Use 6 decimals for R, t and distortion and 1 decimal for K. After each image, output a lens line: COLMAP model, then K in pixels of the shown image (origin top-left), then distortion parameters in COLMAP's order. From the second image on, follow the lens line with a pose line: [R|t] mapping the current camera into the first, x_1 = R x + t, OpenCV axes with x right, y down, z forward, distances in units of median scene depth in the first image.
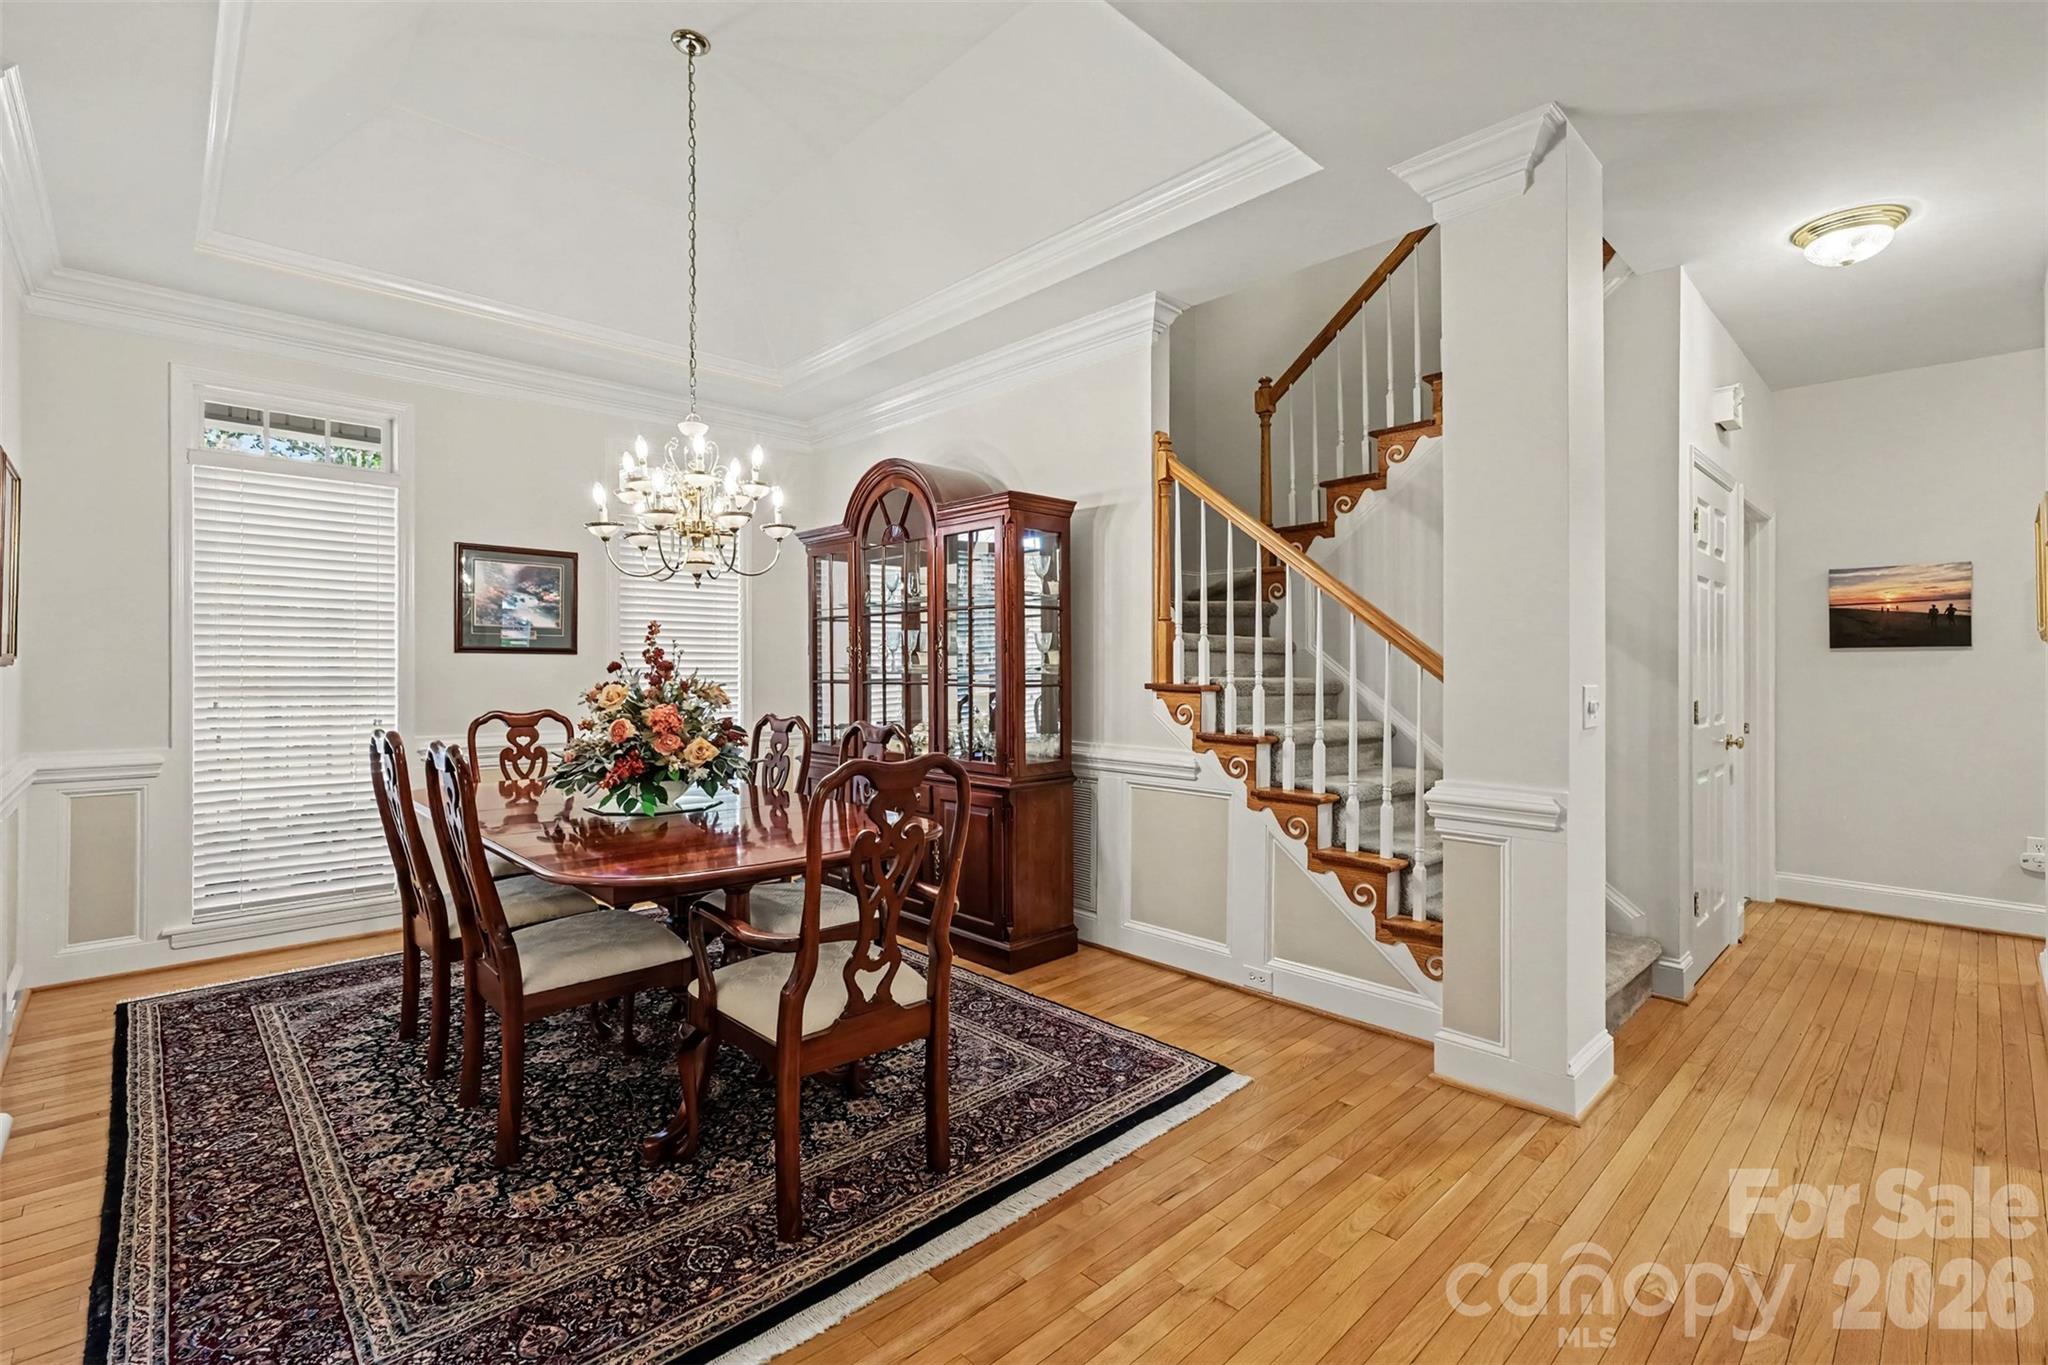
lens RADIAL K [[914.9, 0, 1028.8], [0, 914.9, 675.2], [0, 0, 1]] dist [-0.000189, -0.000011]
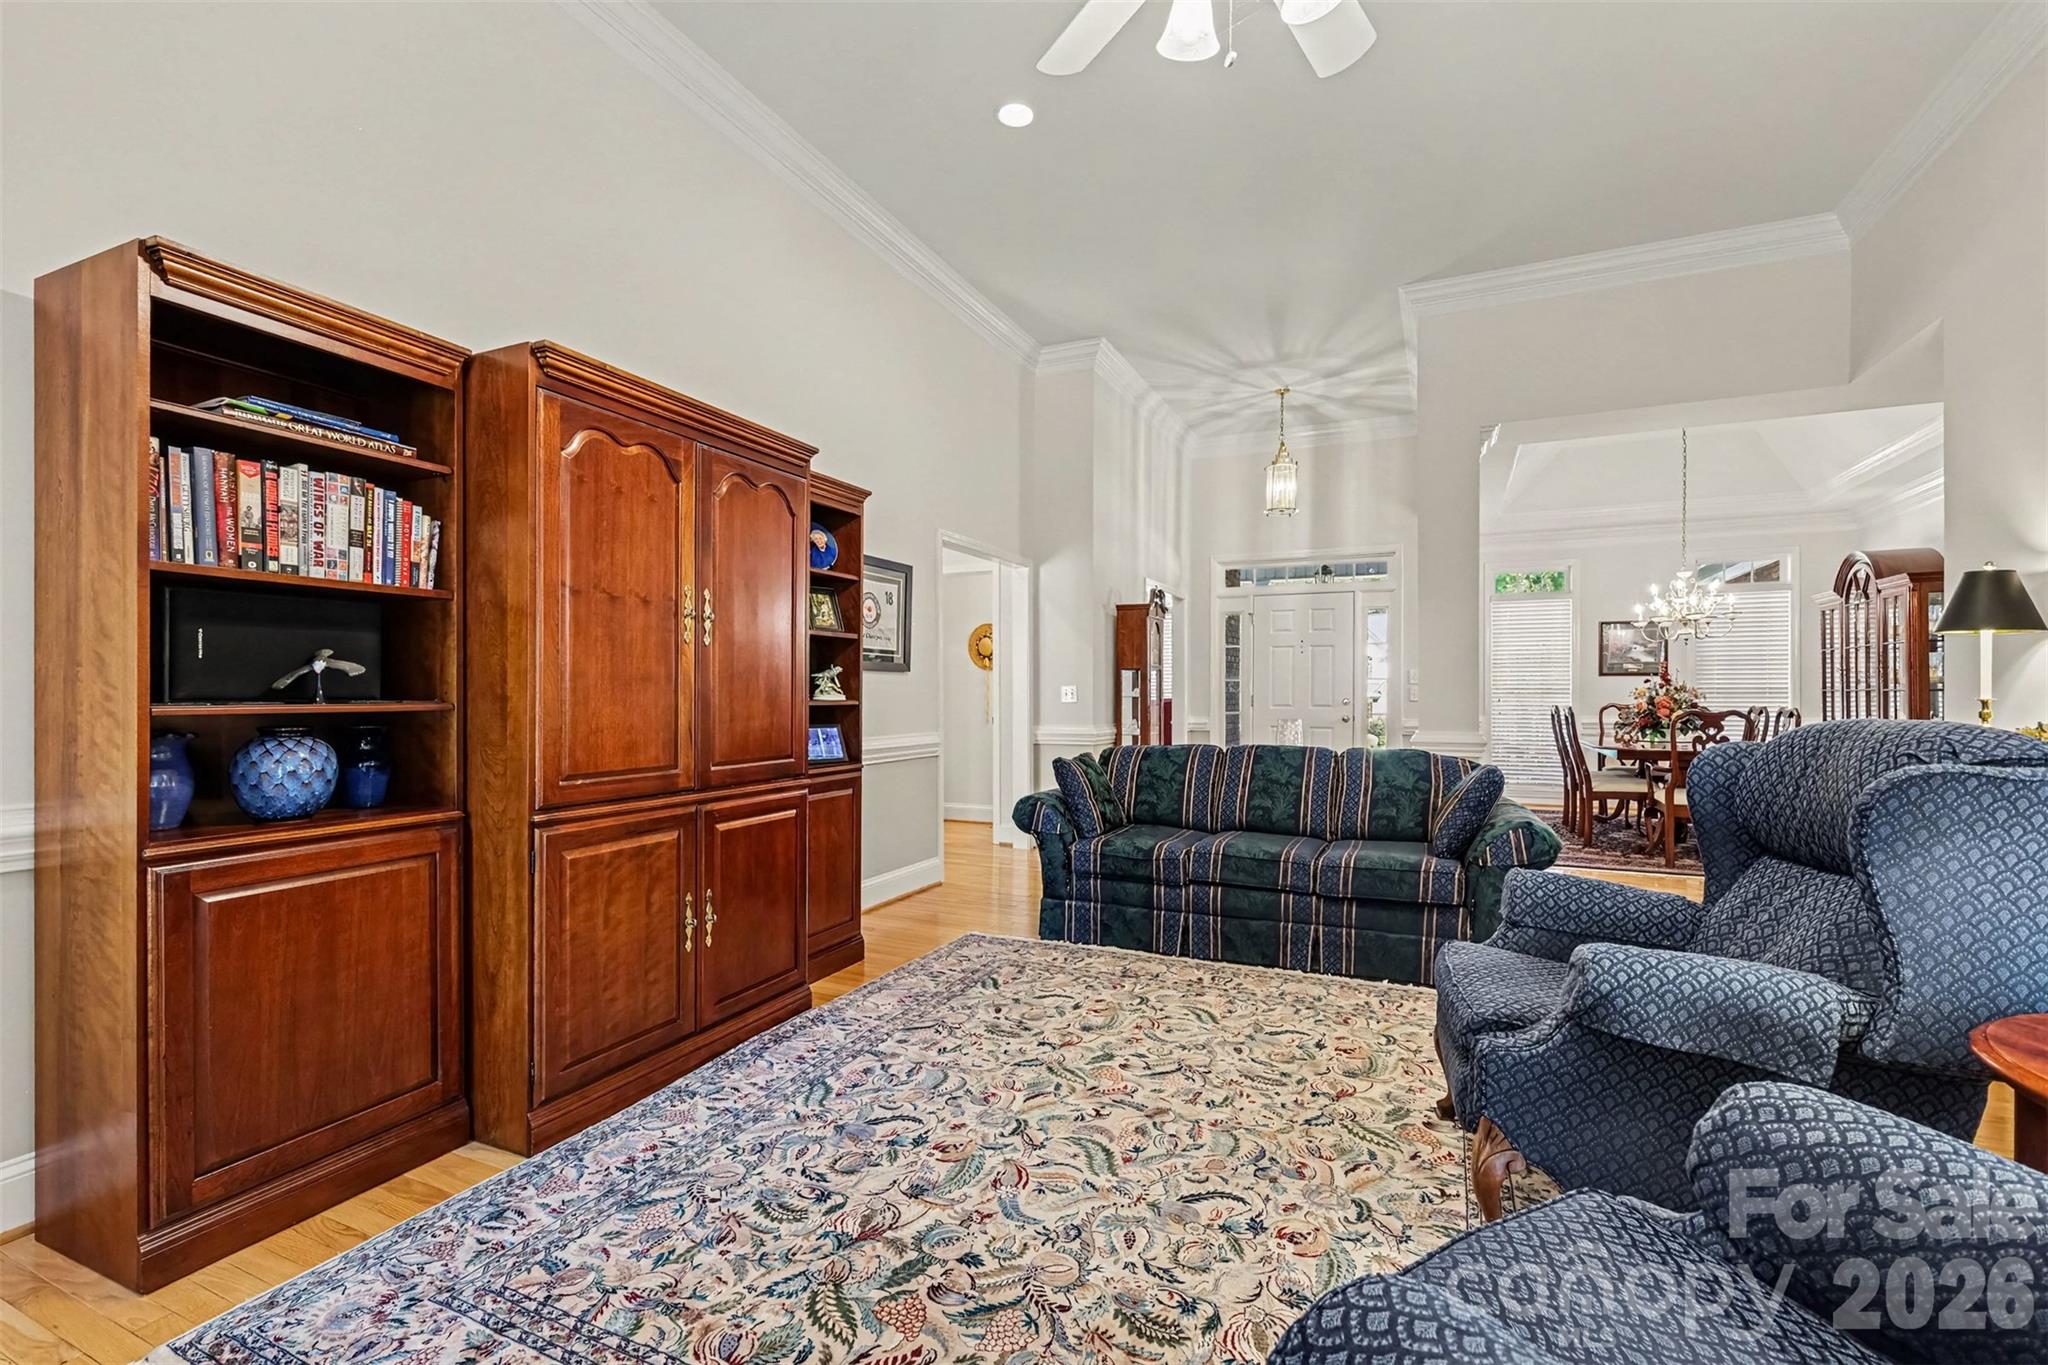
lens RADIAL K [[914.9, 0, 1035.4], [0, 914.9, 677.8], [0, 0, 1]] dist [-0.000189, -0.000011]
pose [[0.377870, 0.005503, -0.925842, 0.820433], [0.004469, 0.999960, 0.007768, -0.043056], [0.925848, -0.007073, 0.377831, -0.979323]]
